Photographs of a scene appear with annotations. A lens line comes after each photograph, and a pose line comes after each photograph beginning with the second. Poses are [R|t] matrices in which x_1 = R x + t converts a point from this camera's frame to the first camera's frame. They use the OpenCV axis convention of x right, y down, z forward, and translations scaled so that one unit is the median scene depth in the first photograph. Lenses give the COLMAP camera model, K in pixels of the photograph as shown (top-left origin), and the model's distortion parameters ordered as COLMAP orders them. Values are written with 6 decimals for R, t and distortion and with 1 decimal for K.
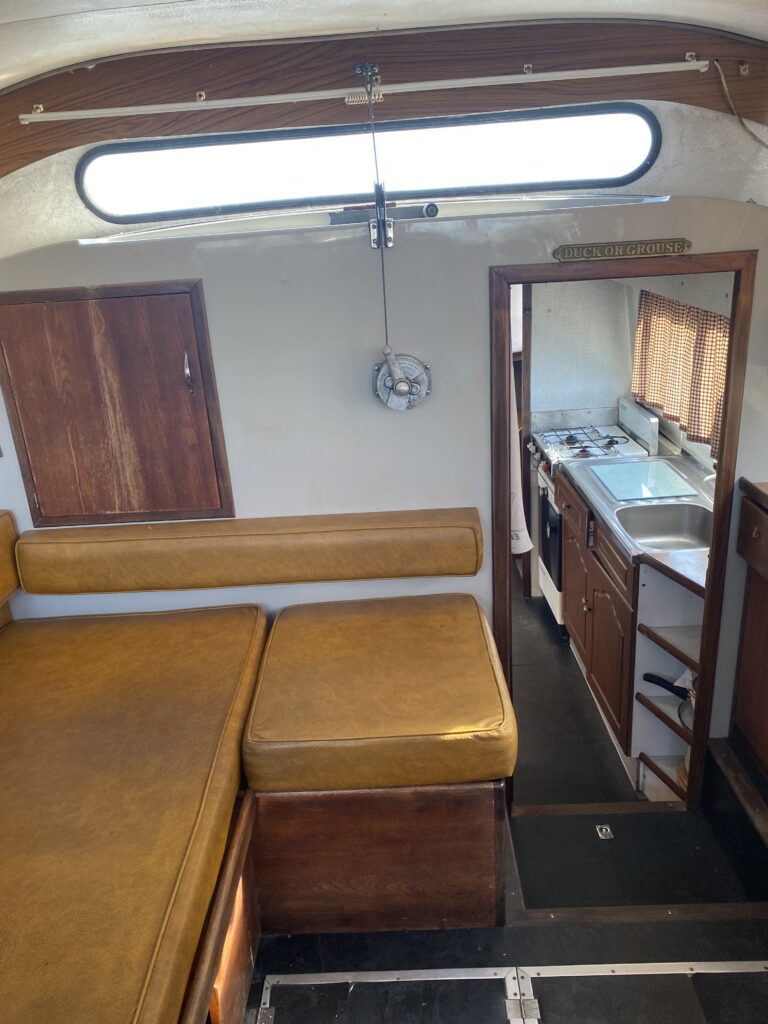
lens RADIAL K [[766.2, 0, 381.7], [0, 766.2, 491.6], [0, 0, 1]] dist [0.034852, -0.001519]
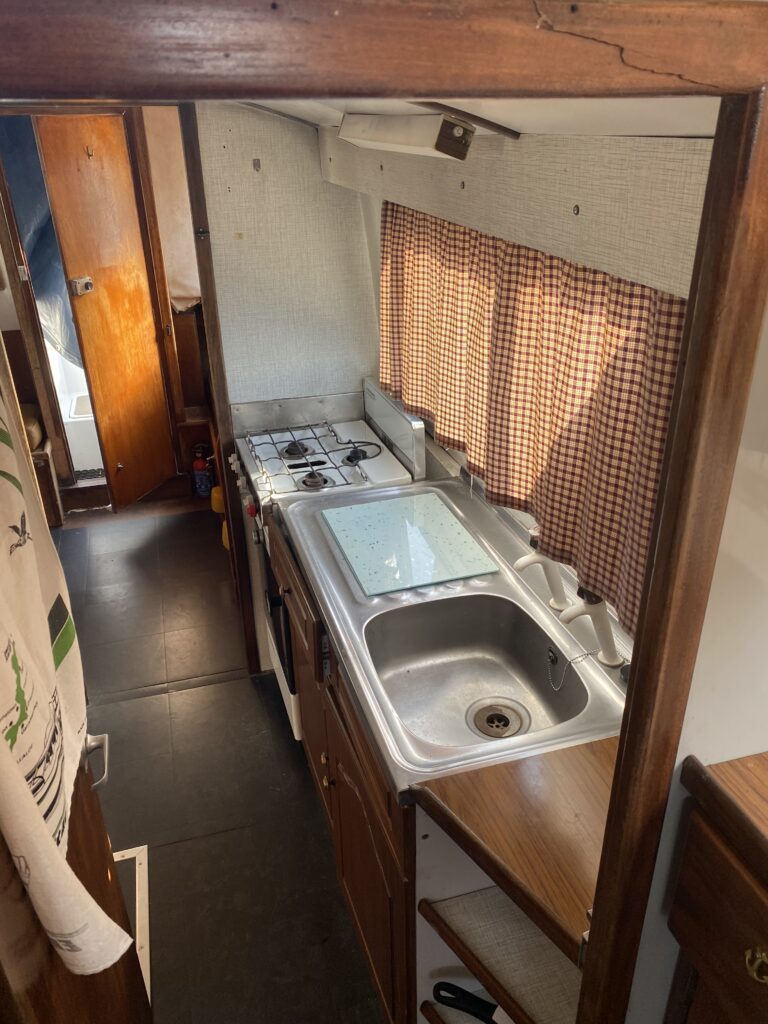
lens RADIAL K [[773.1, 0, 384.0], [0, 773.1, 512.0], [0, 0, 1]] dist [0.045397, -0.000896]
pose [[0.952320, -0.095773, 0.289679, 0.137633], [0.061987, 0.990387, 0.123659, -0.097899], [-0.298737, -0.099806, 0.949102, 0.400892]]
